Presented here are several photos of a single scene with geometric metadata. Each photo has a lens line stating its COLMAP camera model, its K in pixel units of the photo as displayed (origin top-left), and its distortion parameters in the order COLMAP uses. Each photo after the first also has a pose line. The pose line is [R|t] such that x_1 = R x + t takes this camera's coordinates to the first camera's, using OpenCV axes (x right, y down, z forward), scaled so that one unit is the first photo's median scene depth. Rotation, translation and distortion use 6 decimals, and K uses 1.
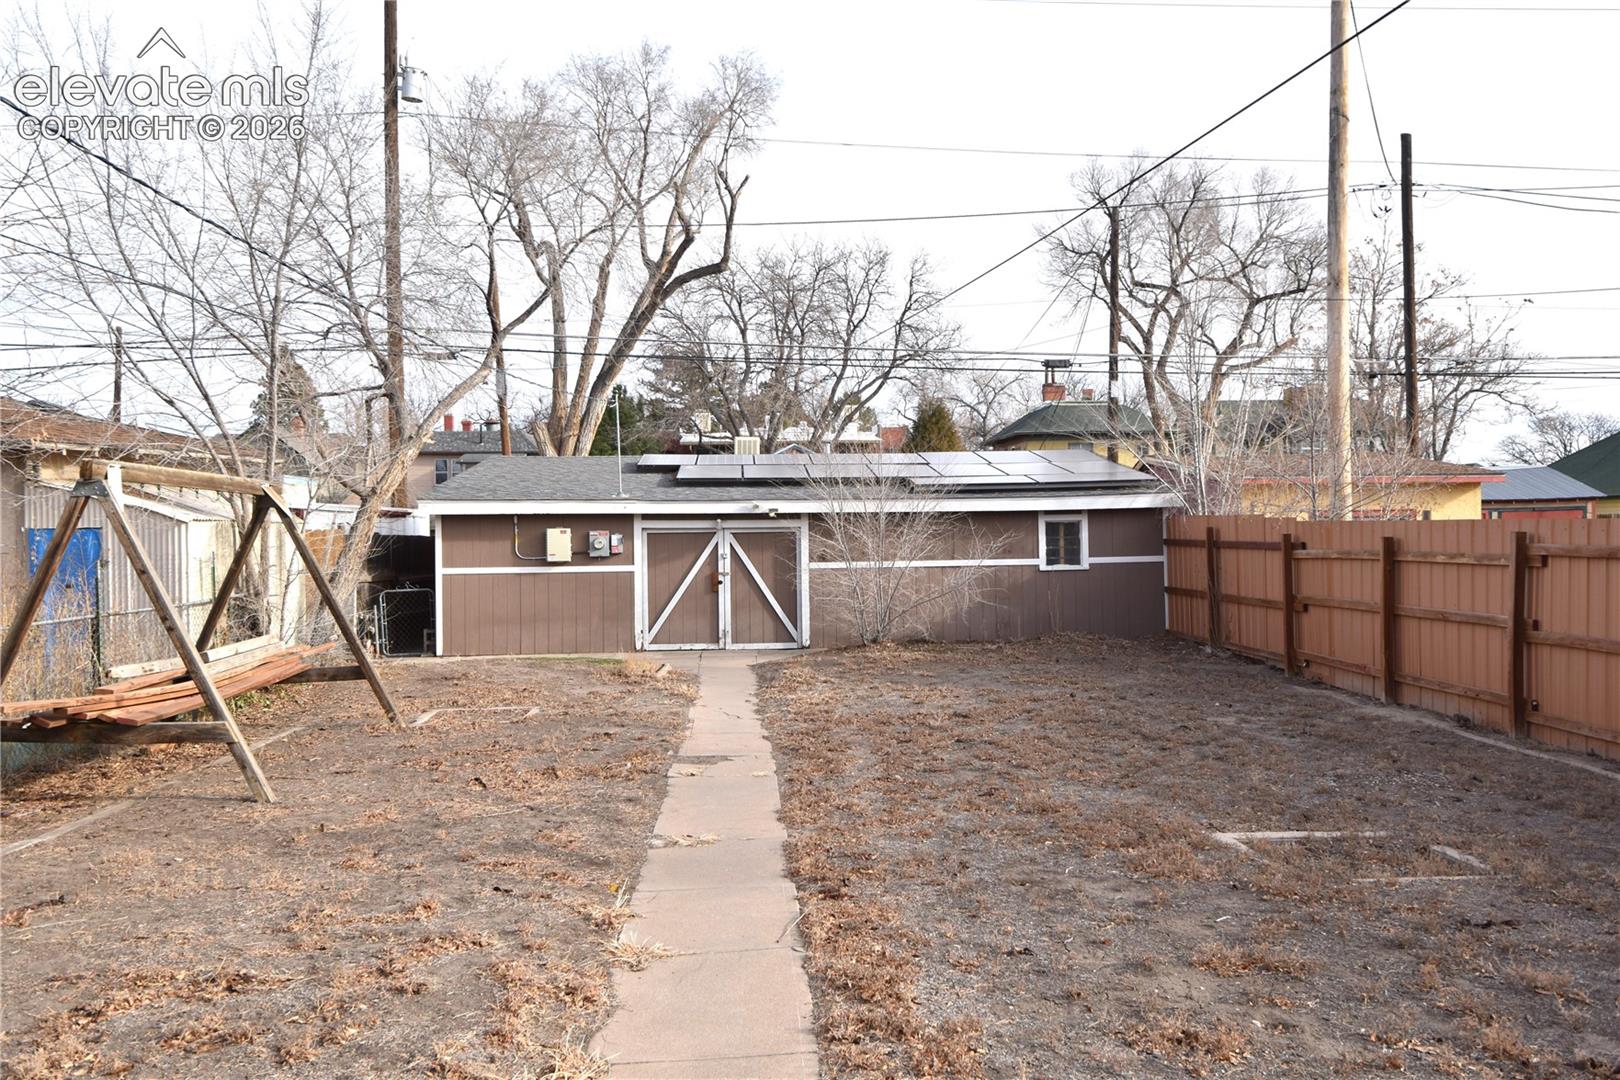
lens RADIAL K [[1259.2, 0, 810.2], [0, 1259.2, 531.6], [0, 0, 1]] dist [0.034148, -0.003807]
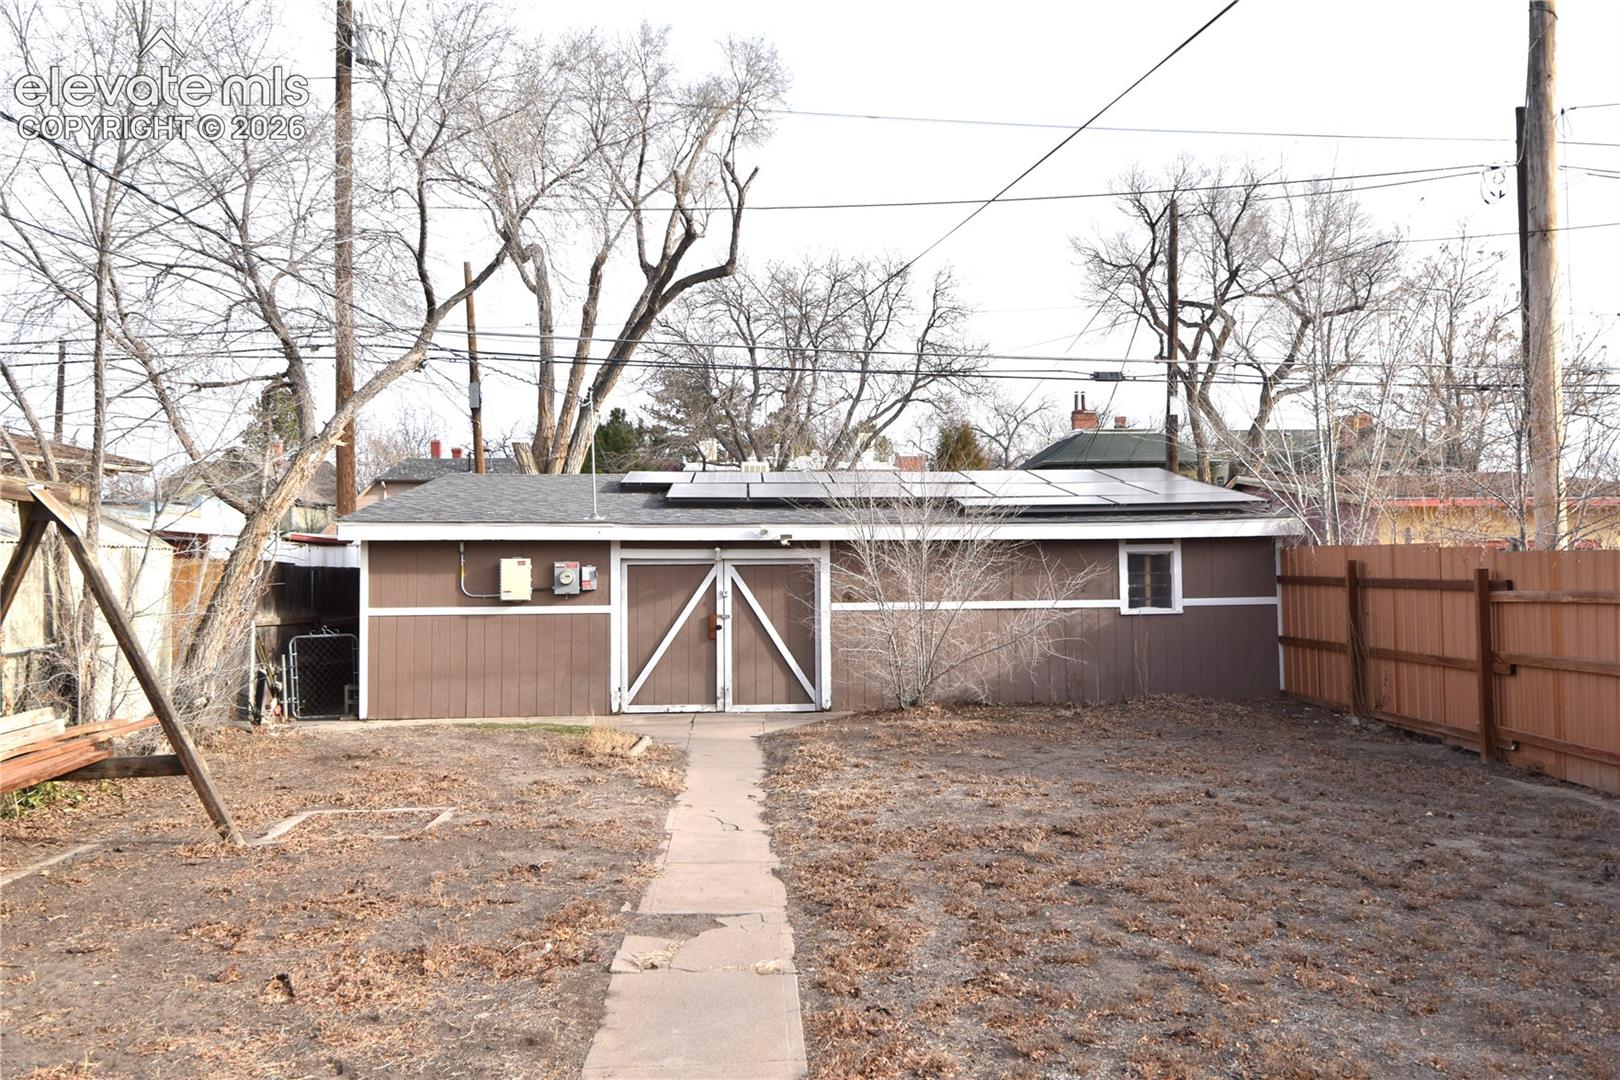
lens RADIAL K [[1259.2, 0, 810.2], [0, 1259.2, 531.6], [0, 0, 1]] dist [0.034148, -0.003807]
pose [[0.999967, 0.004612, -0.006659, -0.008695], [-0.004810, 0.999539, -0.029992, 0.003392], [0.006517, 0.030024, 0.999528, 0.203598]]
